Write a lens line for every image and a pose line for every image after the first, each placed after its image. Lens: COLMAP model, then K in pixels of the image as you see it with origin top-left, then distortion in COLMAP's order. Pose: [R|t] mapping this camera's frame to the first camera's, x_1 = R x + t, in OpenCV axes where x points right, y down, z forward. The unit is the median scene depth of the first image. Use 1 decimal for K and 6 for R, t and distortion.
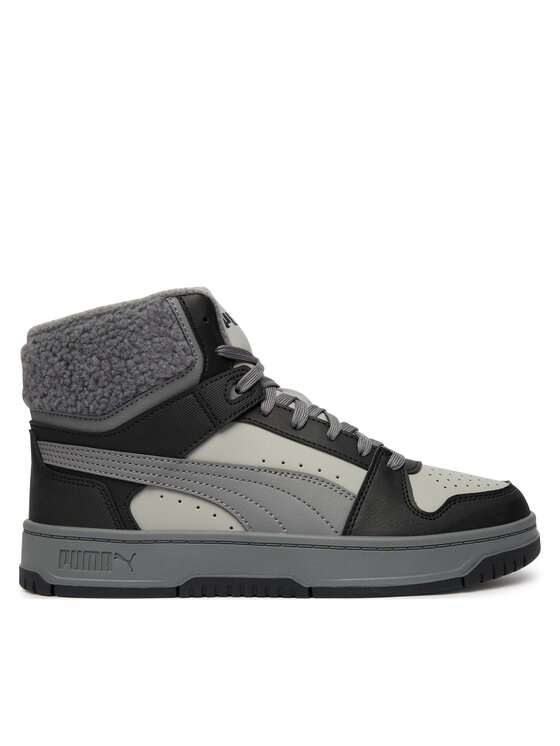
lens RADIAL K [[617.6, 0, 298.3], [0, 617.6, 403.2], [0, 0, 1]] dist [-0.015055, -0.002654]
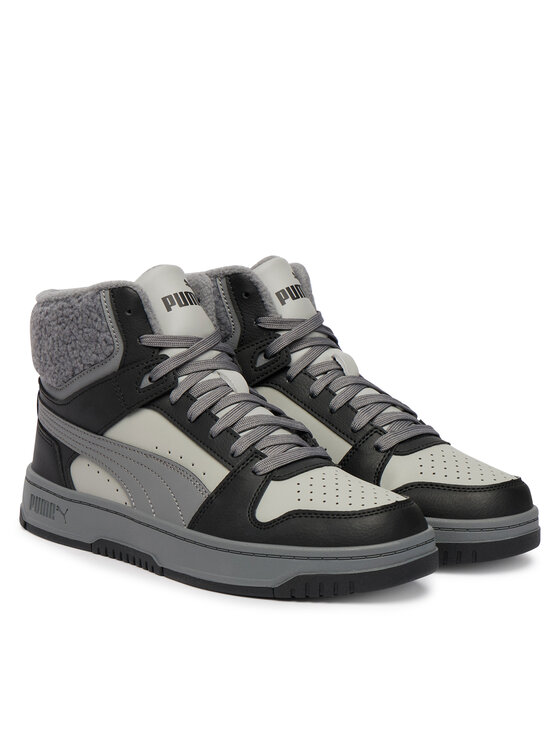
lens RADIAL K [[1553.1, 0, 280.2], [0, 1553.1, 372.7], [0, 0, 1]] dist [-0.121758, 0.000000]
pose [[0.802815, 0.119702, -0.584089, 1.734371], [-0.039948, 0.988237, 0.147620, -0.460294], [0.594889, -0.095179, 0.798153, -1.076878]]
